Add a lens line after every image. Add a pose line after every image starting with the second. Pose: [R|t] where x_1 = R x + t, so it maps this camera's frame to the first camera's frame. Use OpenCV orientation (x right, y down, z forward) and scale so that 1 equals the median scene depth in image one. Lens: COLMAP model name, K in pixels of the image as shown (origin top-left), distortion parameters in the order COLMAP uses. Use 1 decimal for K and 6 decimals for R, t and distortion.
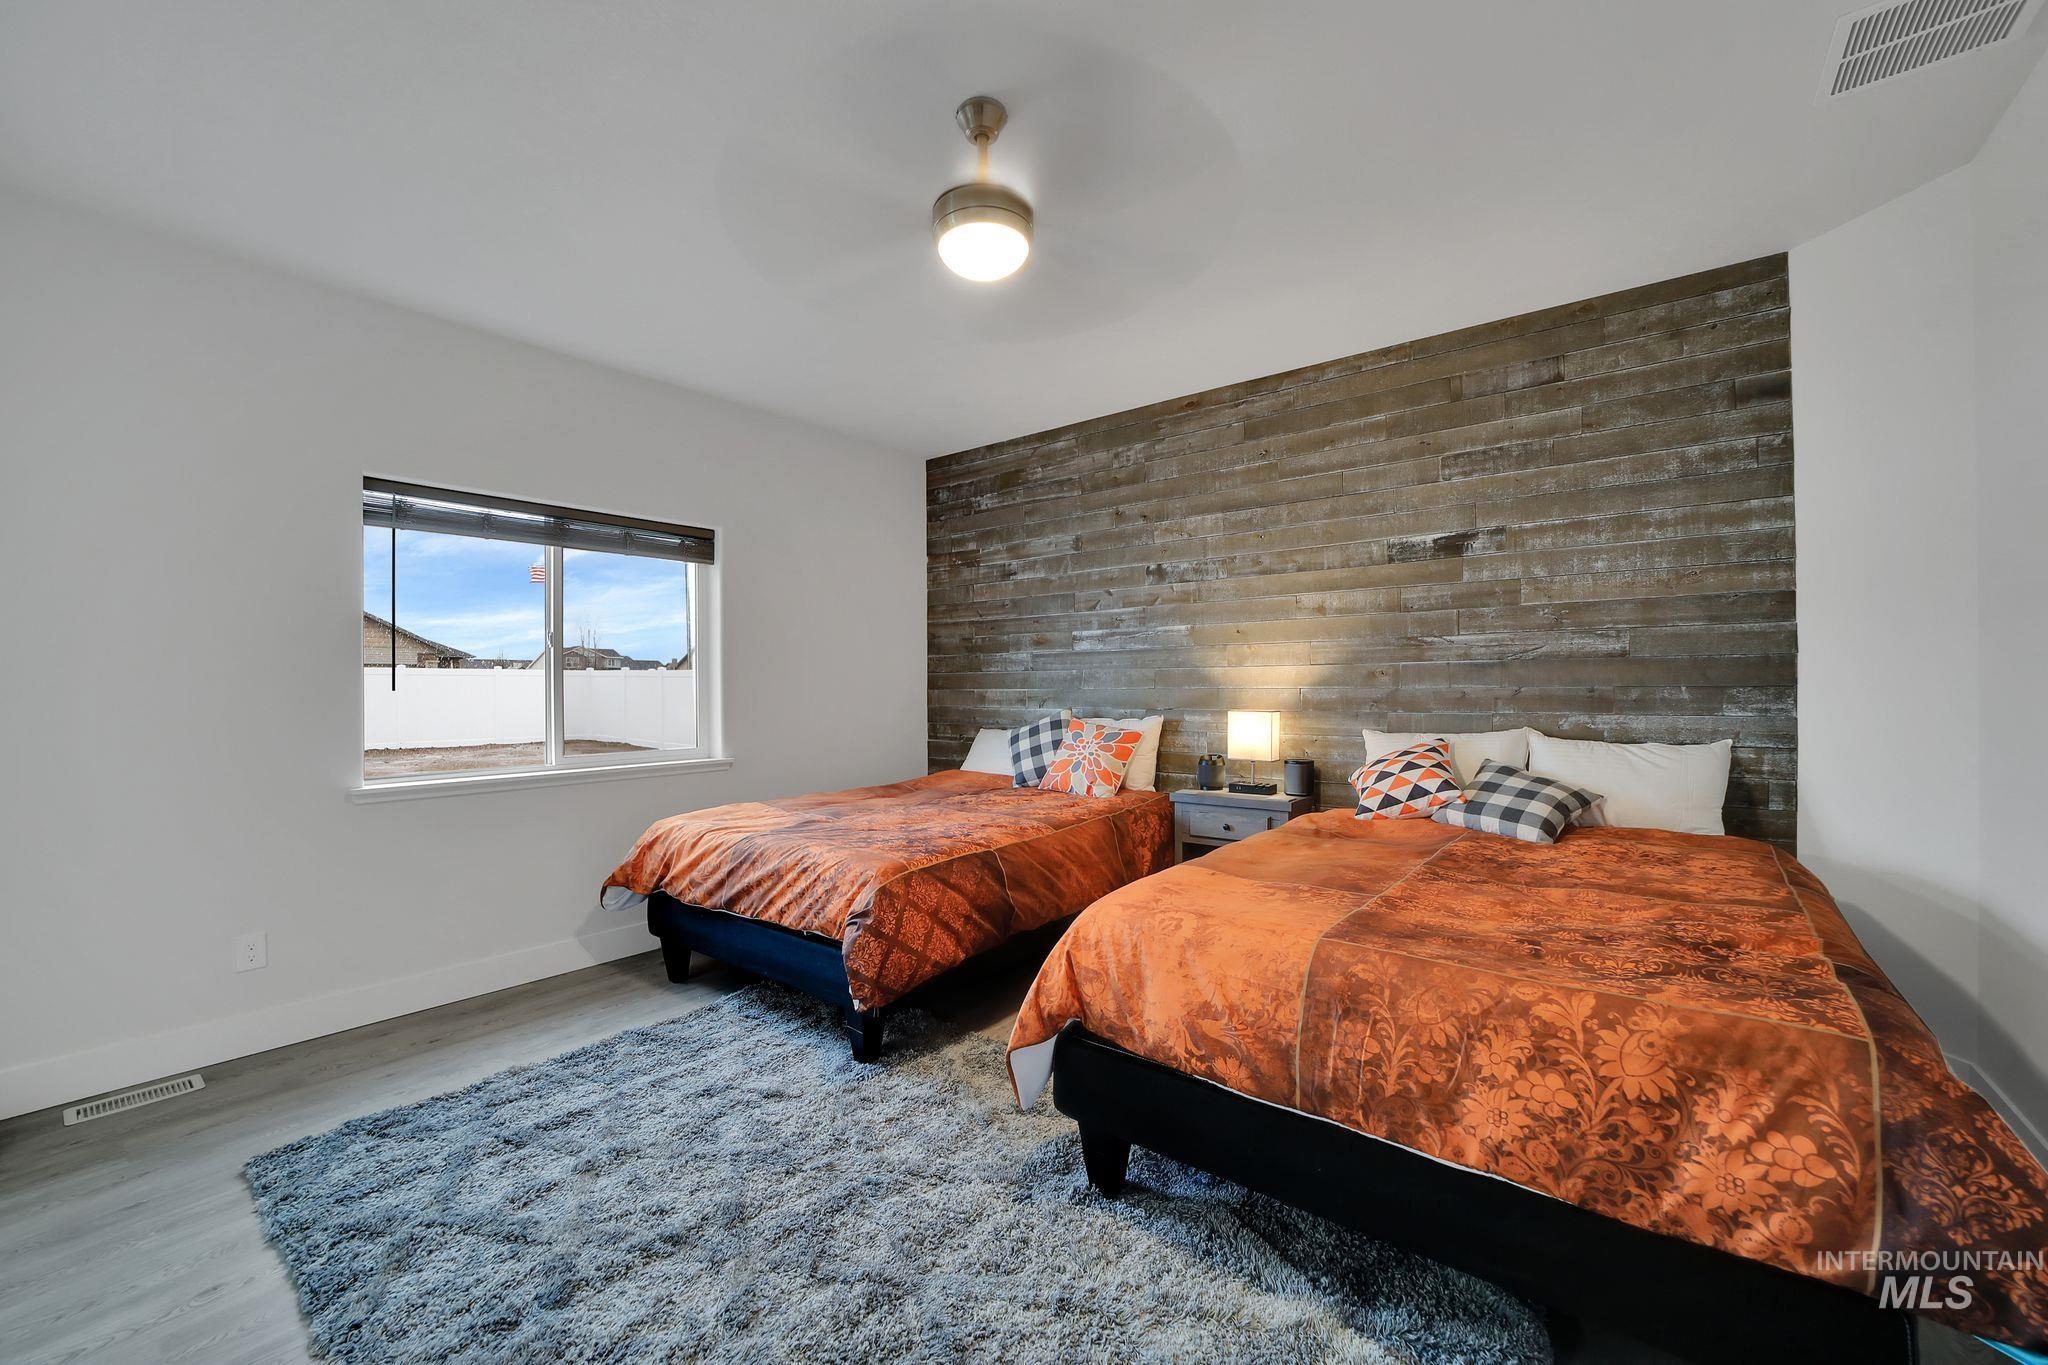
lens RADIAL K [[795.6, 0, 1030.1], [0, 795.6, 682.4], [0, 0, 1]] dist [-0.010914, -0.000276]
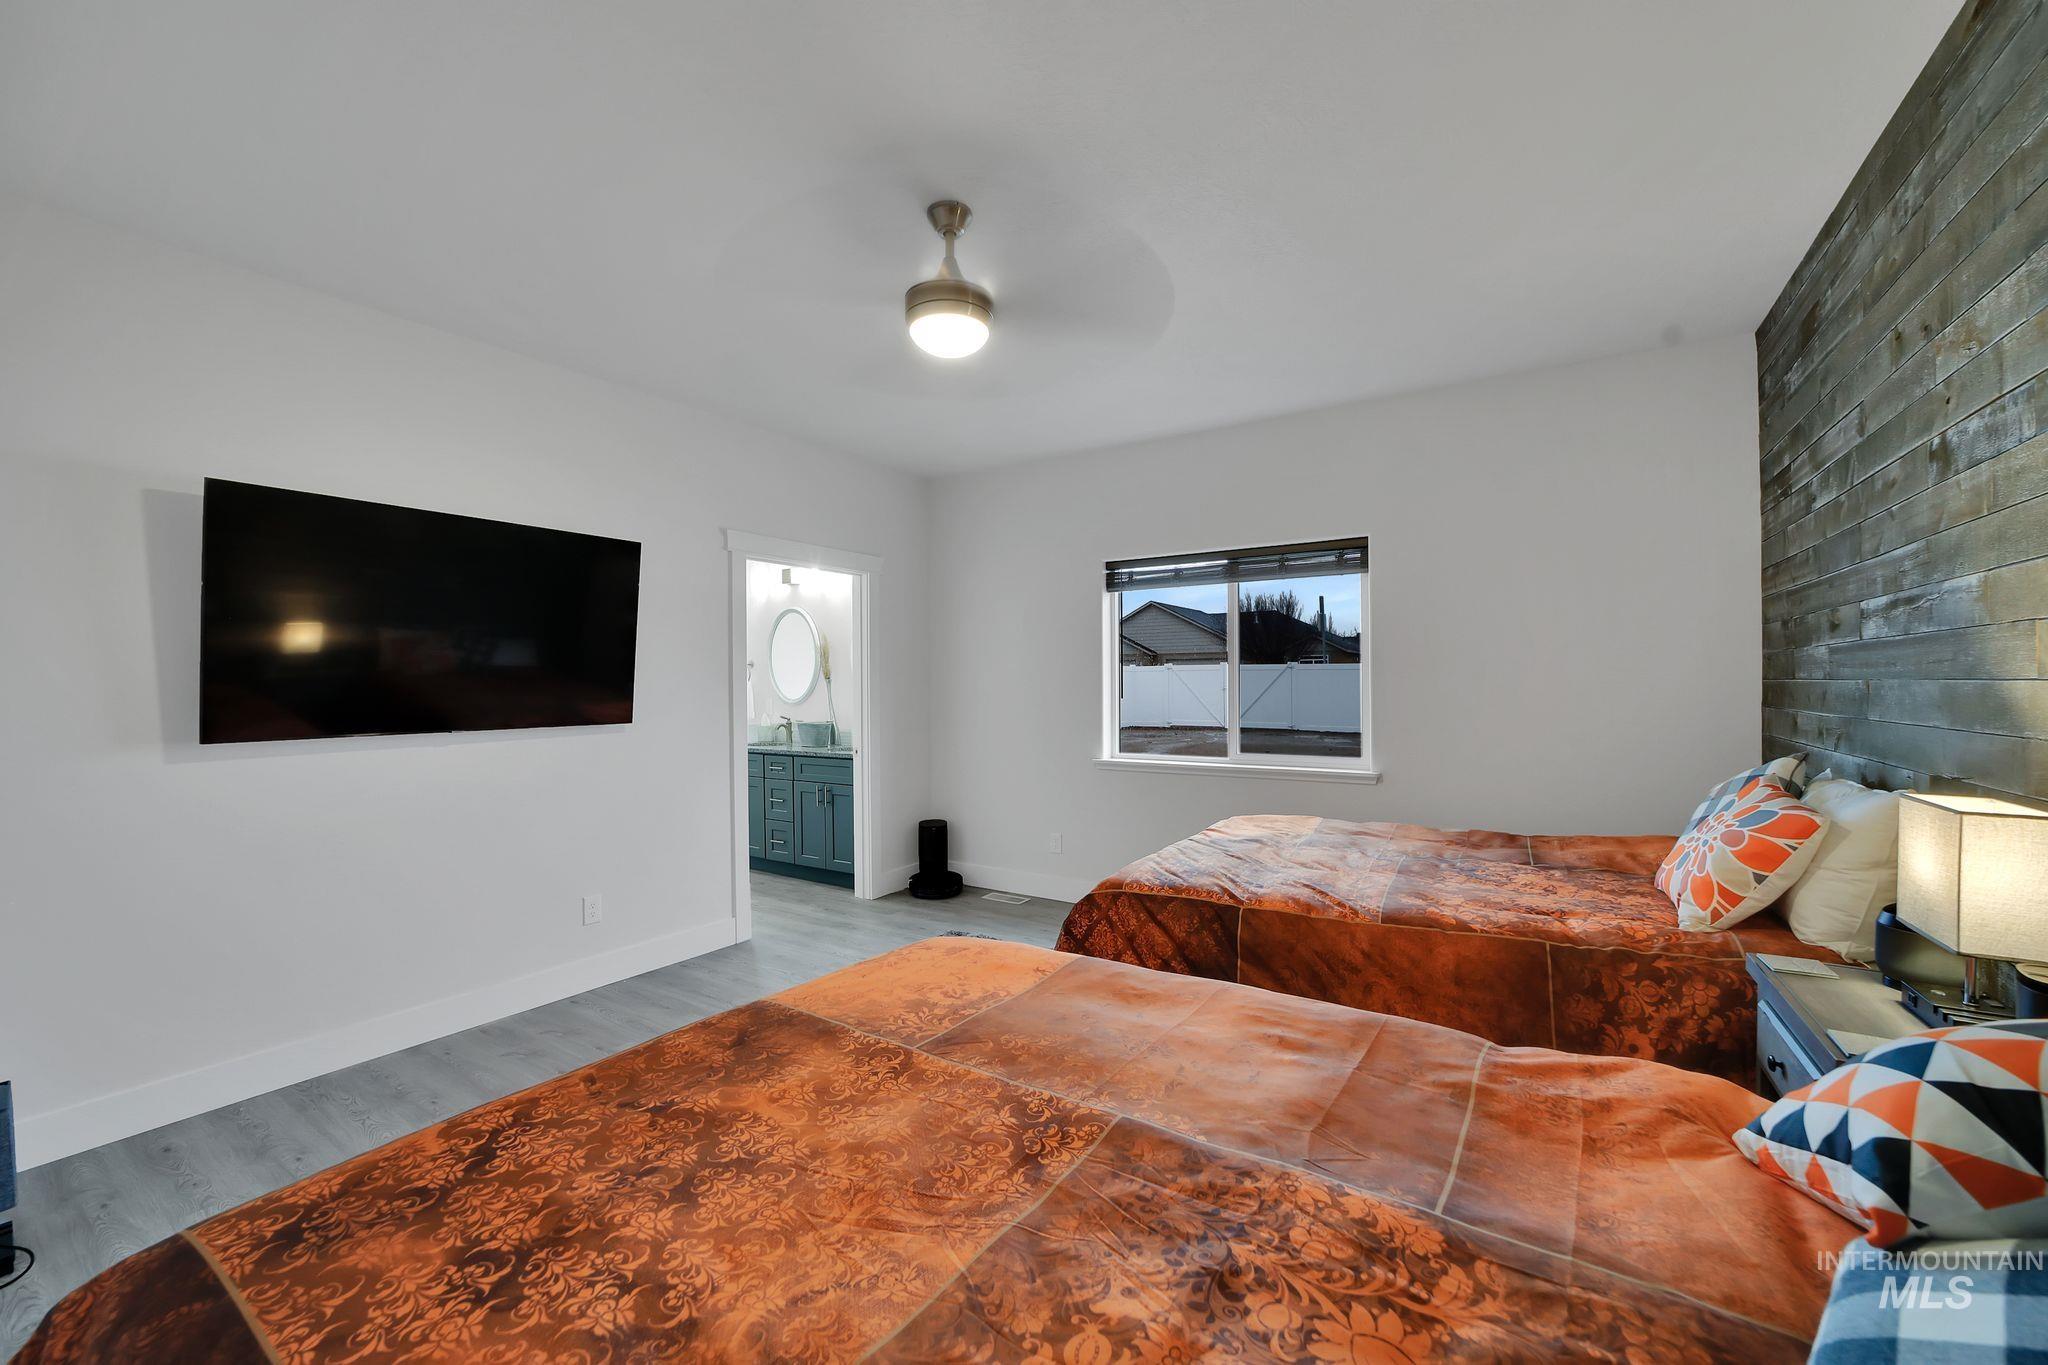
lens RADIAL K [[795.6, 0, 1031.6], [0, 795.6, 686.2], [0, 0, 1]] dist [-0.010914, -0.000276]
pose [[0.114733, 0.011108, -0.993334, 0.806464], [0.009784, 0.999876, 0.012312, -0.037487], [0.993348, -0.011131, 0.114611, 0.731149]]
